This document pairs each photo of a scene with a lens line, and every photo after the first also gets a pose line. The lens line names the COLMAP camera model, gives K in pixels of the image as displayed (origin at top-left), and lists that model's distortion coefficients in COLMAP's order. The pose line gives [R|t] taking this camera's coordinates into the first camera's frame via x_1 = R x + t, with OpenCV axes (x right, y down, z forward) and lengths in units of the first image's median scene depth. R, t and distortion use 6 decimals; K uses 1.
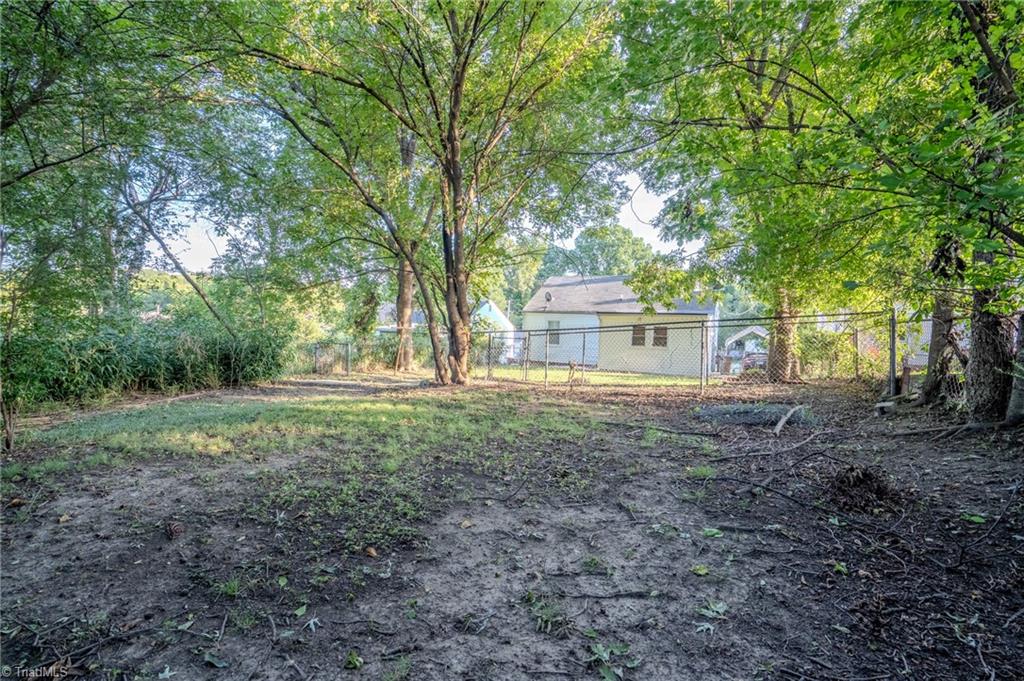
lens RADIAL K [[480.1, 0, 516.3], [0, 480.1, 334.1], [0, 0, 1]] dist [-0.030431, 0.013655]
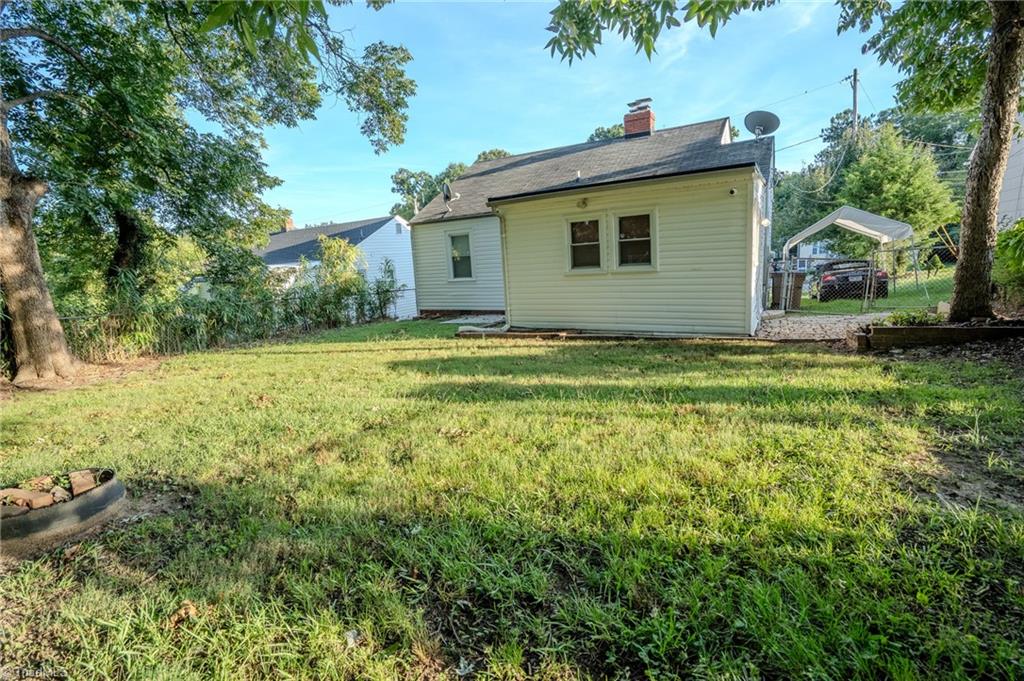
lens RADIAL K [[480.1, 0, 516.3], [0, 480.1, 334.1], [0, 0, 1]] dist [-0.030431, 0.013655]
pose [[0.993763, -0.073372, -0.083971, 0.181866], [0.084424, 0.987009, 0.136693, 0.015275], [0.072851, -0.142930, 0.987048, 0.460201]]
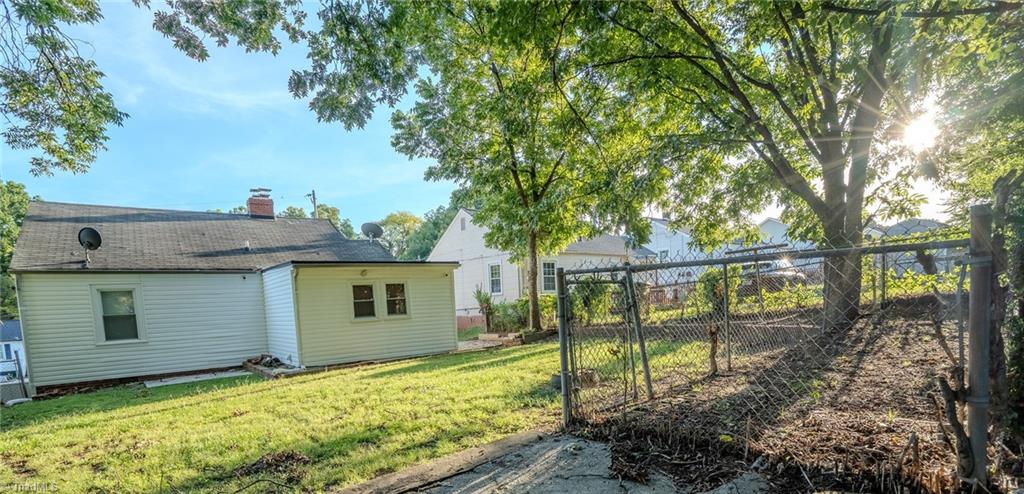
lens RADIAL K [[476.5, 0, 477.8], [0, 476.5, 345.8], [0, 0, 1]] dist [-0.002630, 0.000607]
pose [[0.471652, -0.134082, 0.871531, -0.170166], [0.081555, 0.990768, 0.108291, 0.005194], [-0.878005, 0.020002, 0.478233, 0.474122]]
